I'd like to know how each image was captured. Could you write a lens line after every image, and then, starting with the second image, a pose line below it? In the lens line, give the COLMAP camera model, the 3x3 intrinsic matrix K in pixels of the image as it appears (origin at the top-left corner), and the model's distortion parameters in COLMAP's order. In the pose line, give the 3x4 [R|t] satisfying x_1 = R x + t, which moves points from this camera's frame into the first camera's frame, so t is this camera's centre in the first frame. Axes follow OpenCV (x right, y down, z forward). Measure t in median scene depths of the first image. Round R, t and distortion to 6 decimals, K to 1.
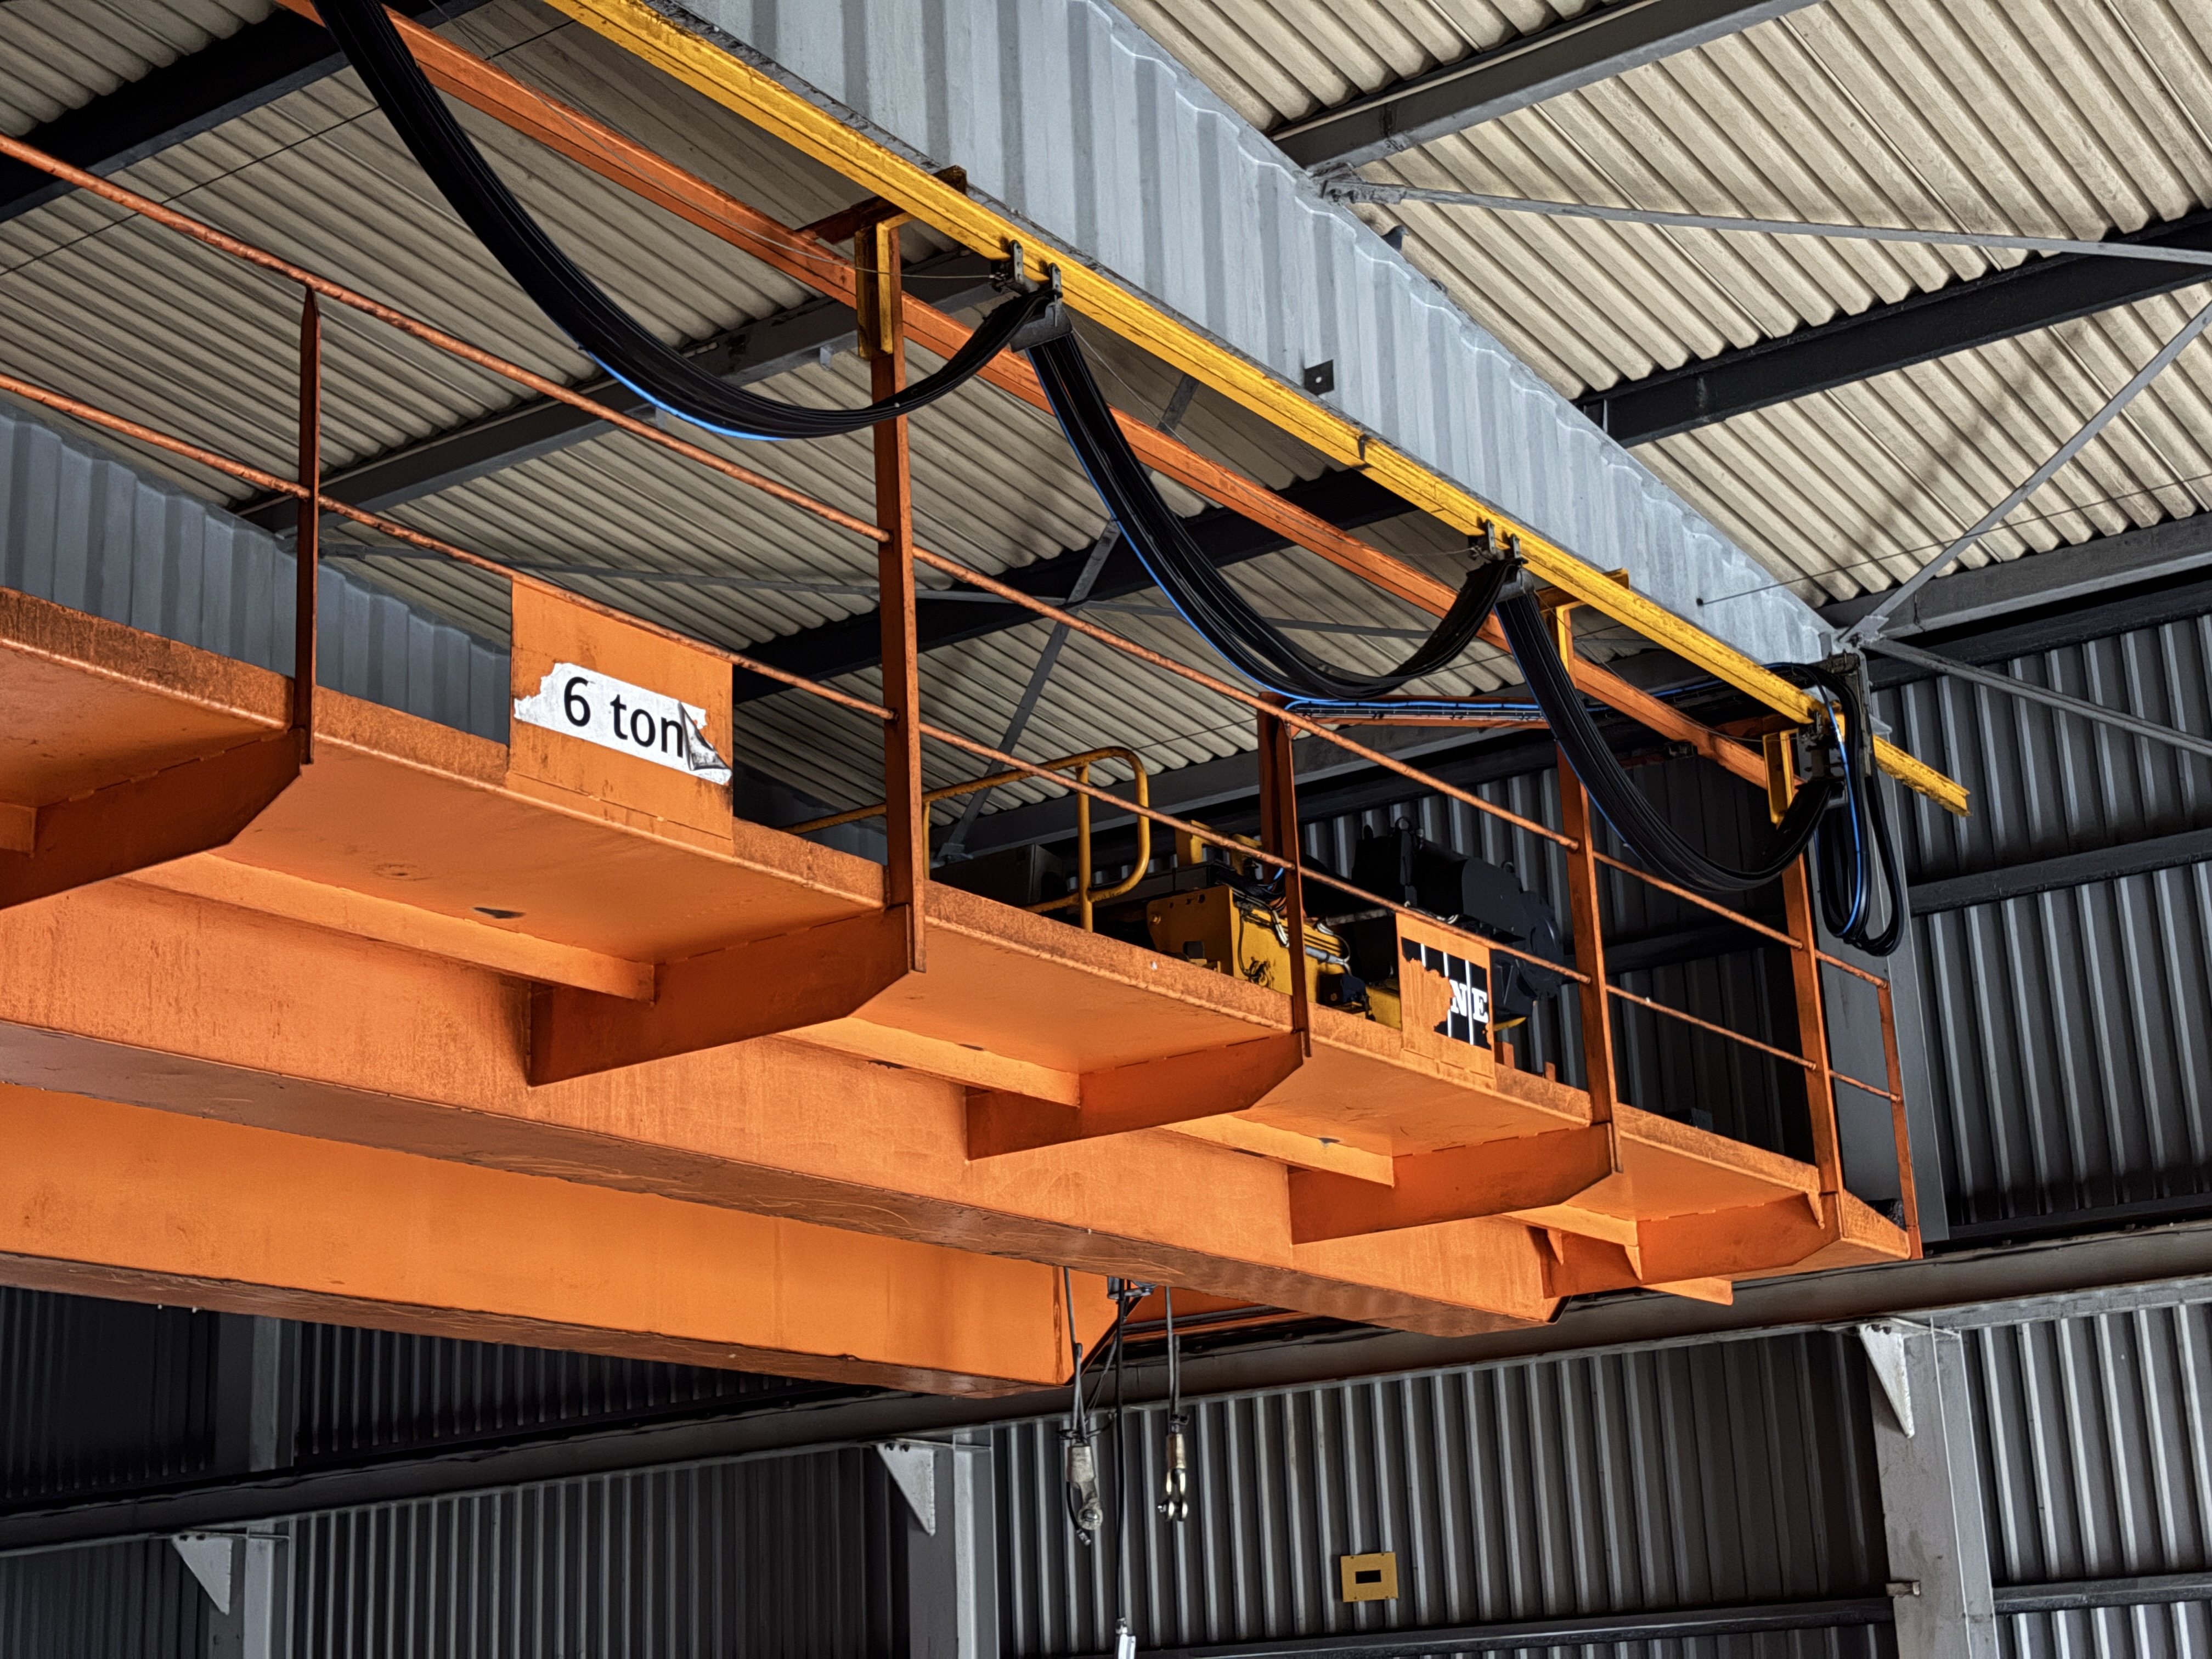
lens RADIAL K [[3341.9, 0, 1105.0], [0, 3341.9, 831.1], [0, 0, 1]] dist [0.214376, 0.000000]
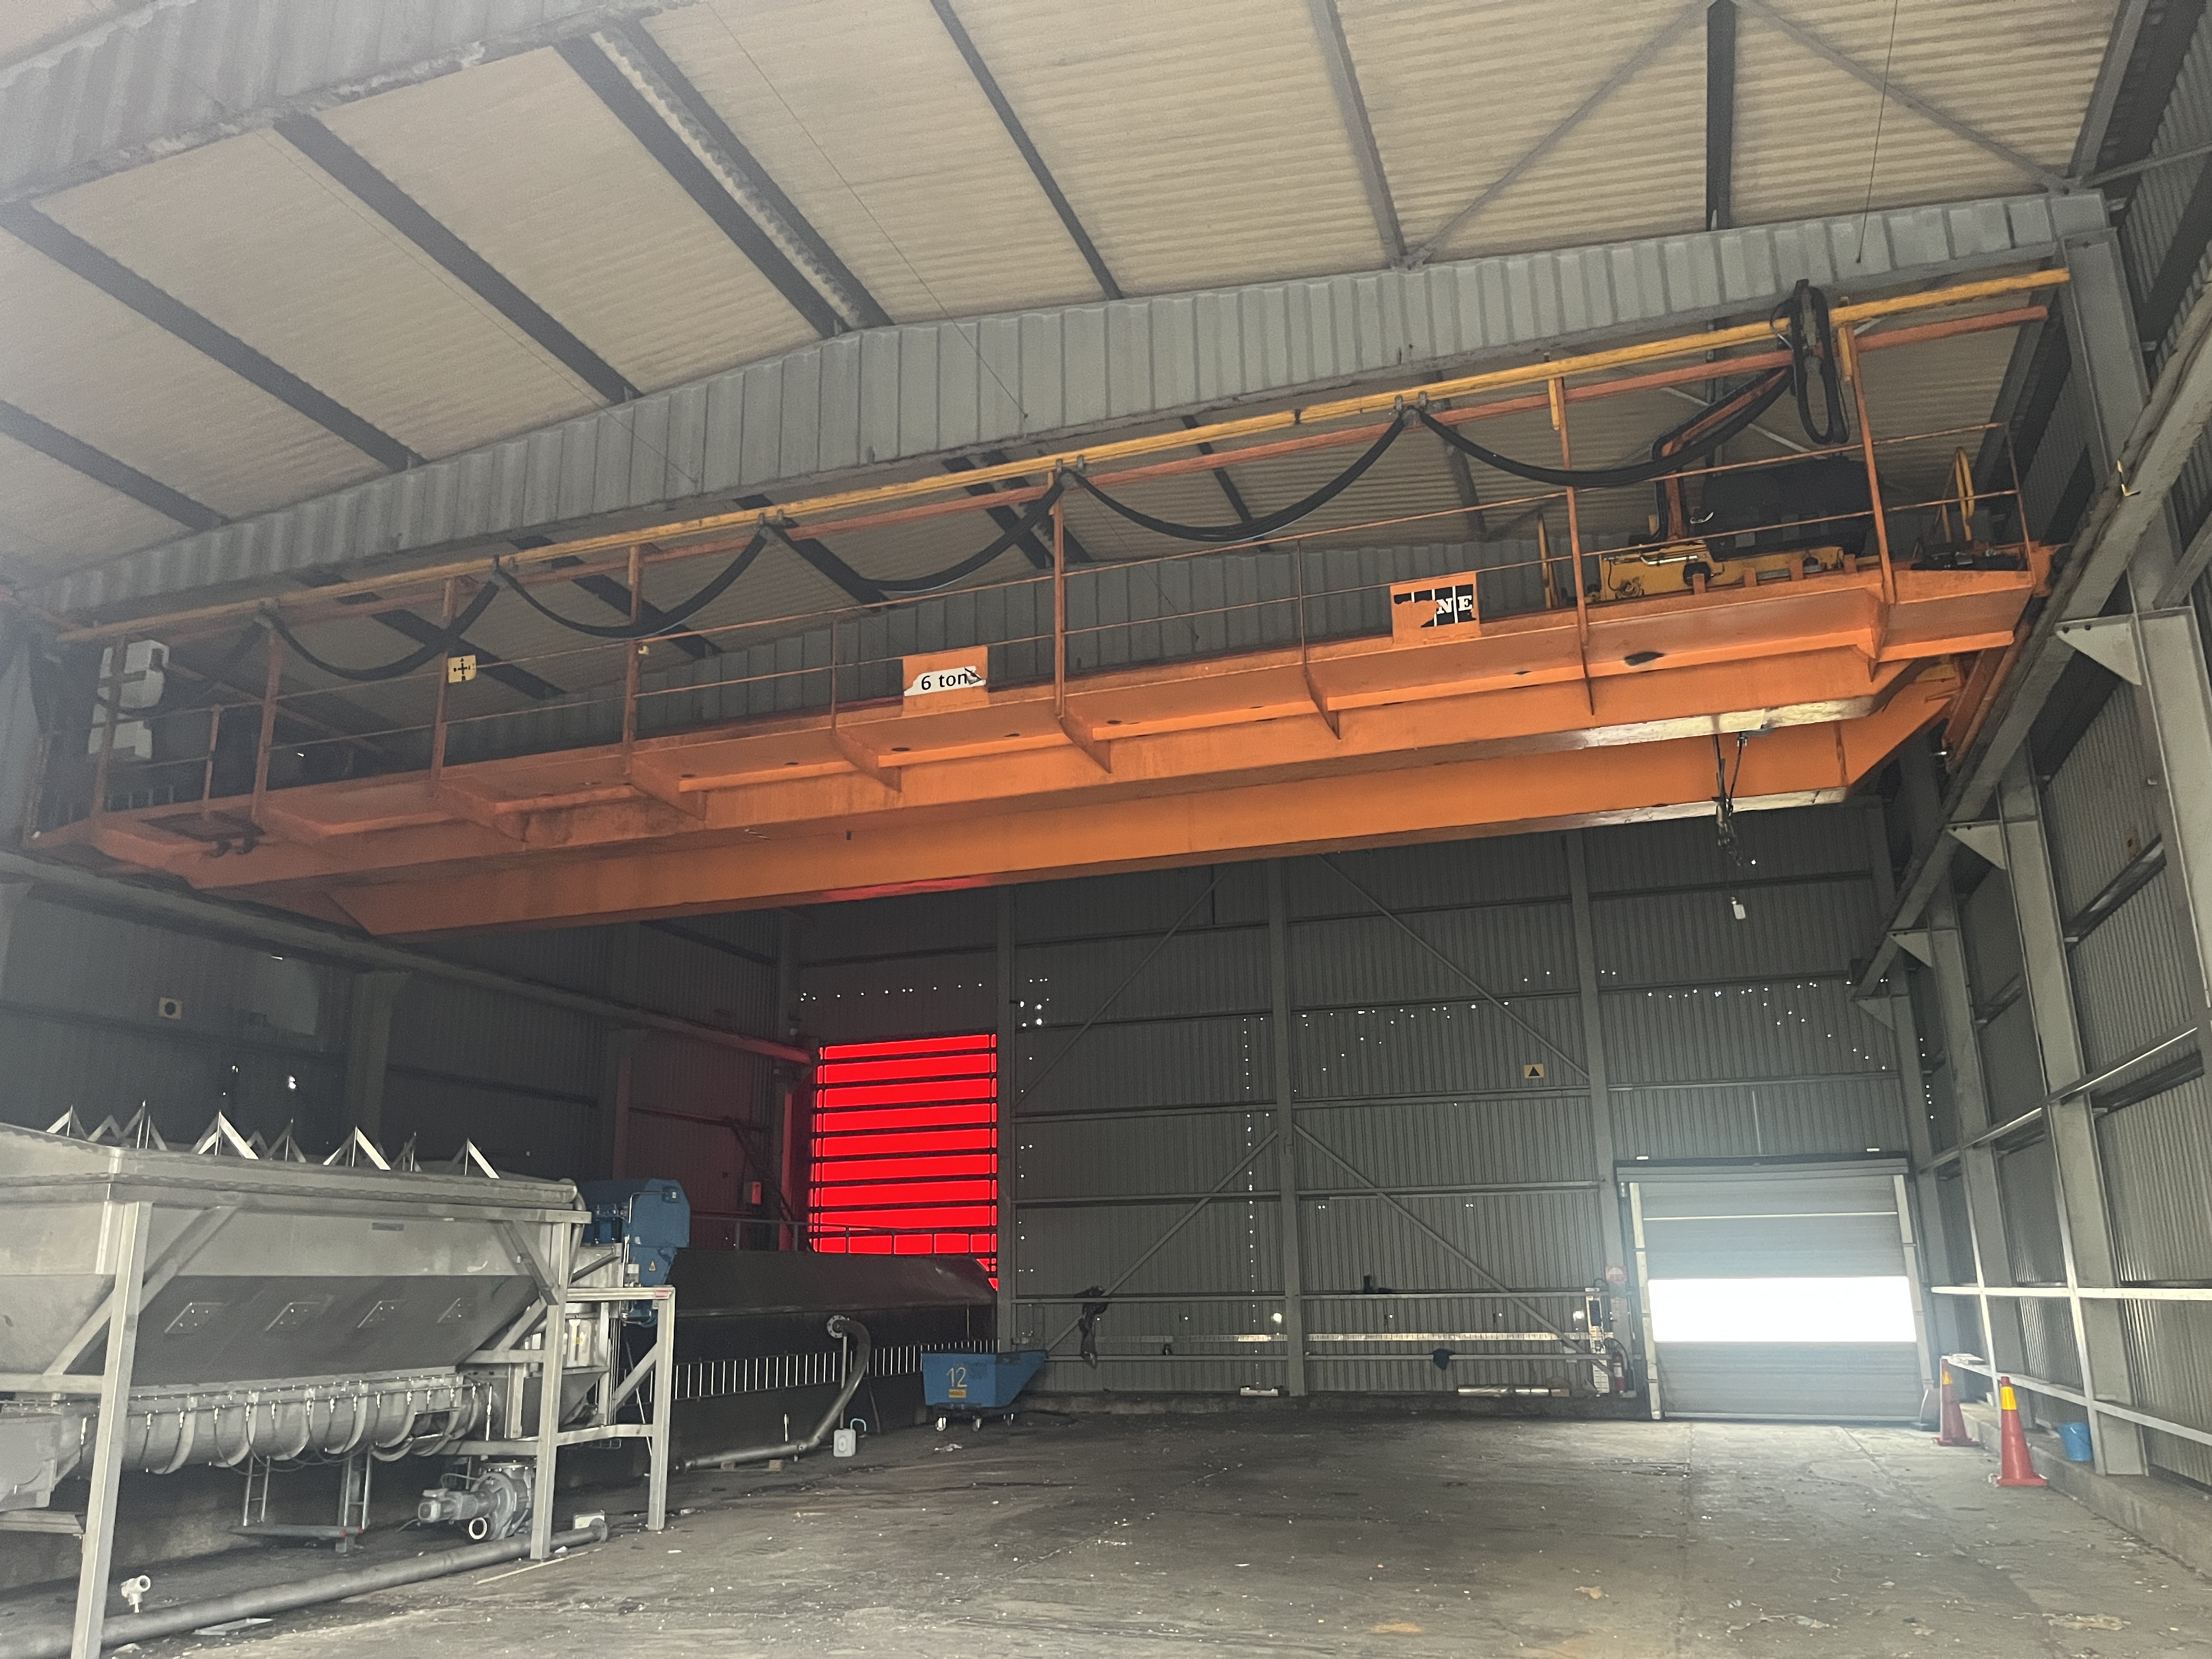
lens RADIAL K [[1668.4, 0, 1106.1], [0, 1668.4, 832.5], [0, 0, 1]] dist [0.026314, -0.019772]
pose [[0.289473, -0.218468, -0.931921, 1.015412], [0.283678, 0.949446, -0.134460, 0.271360], [0.914184, -0.225443, 0.336813, 0.389197]]
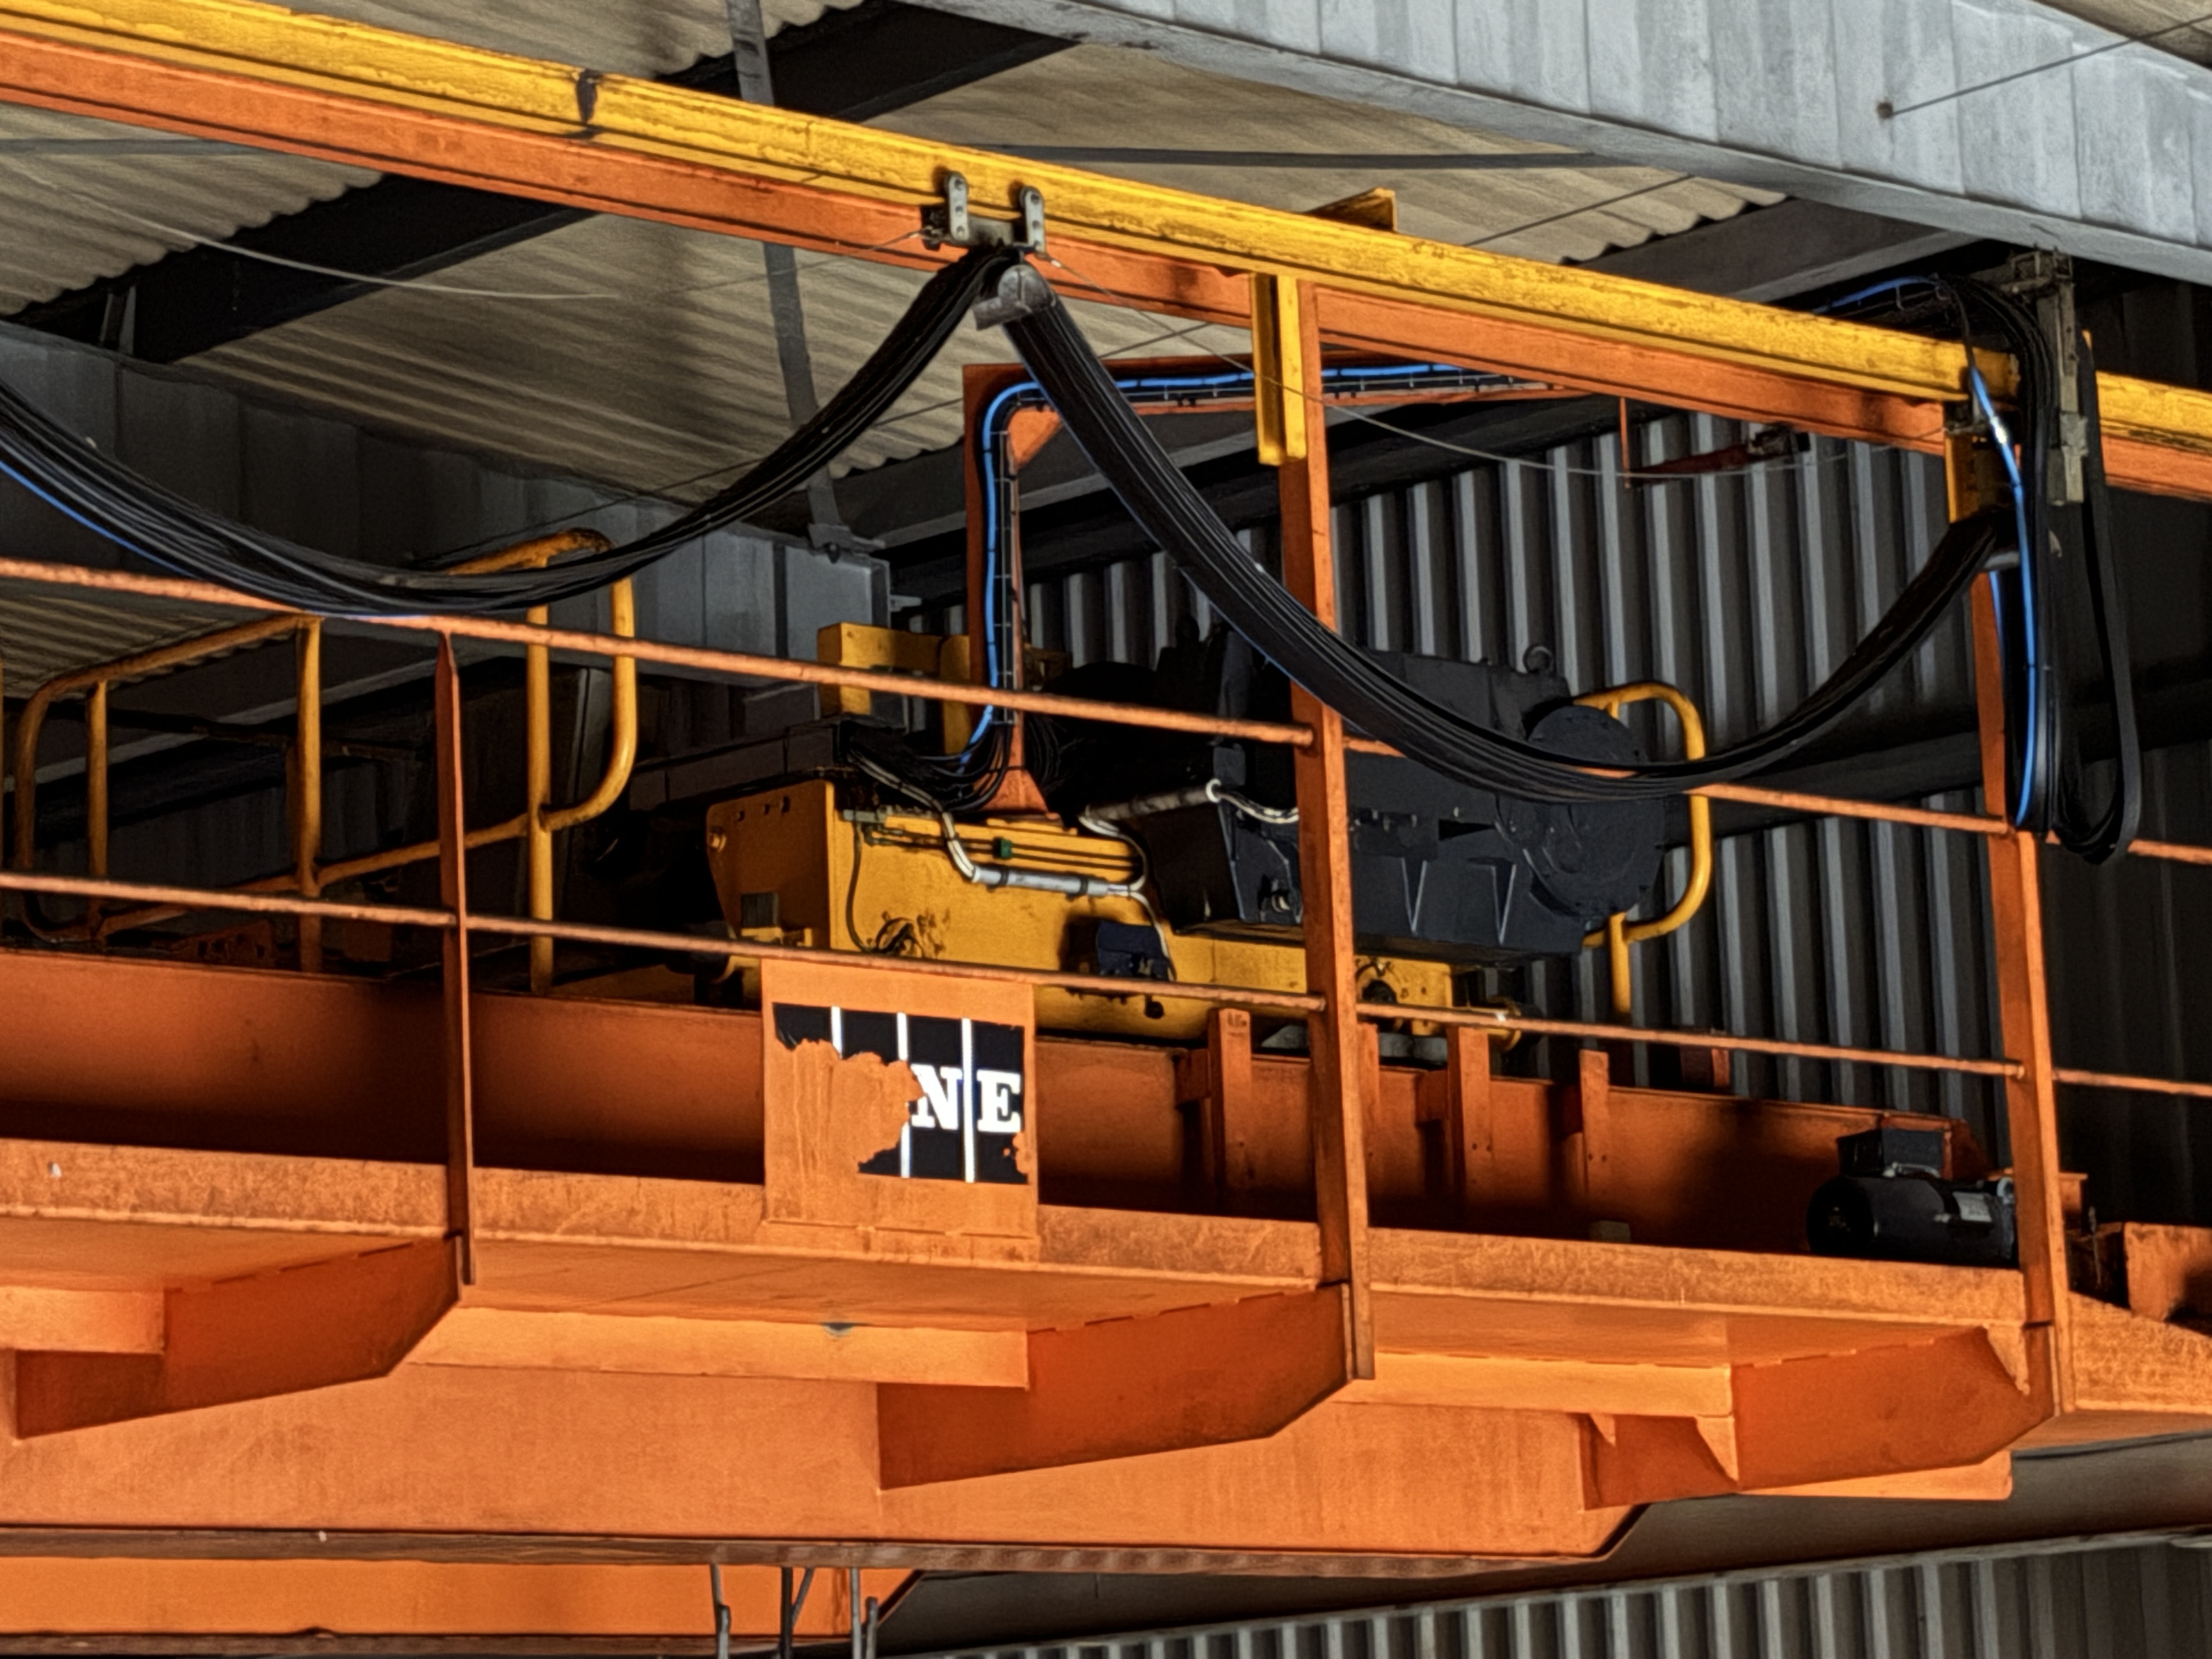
lens RADIAL K [[6903.3, 0, 1107.4], [0, 6903.3, 825.1], [0, 0, 1]] dist [0.271294, 0.000000]
pose [[0.974876, -0.035767, -0.219857, 0.365640], [0.062654, 0.991205, 0.116565, -0.115025], [0.213754, -0.127411, 0.968543, -0.035122]]
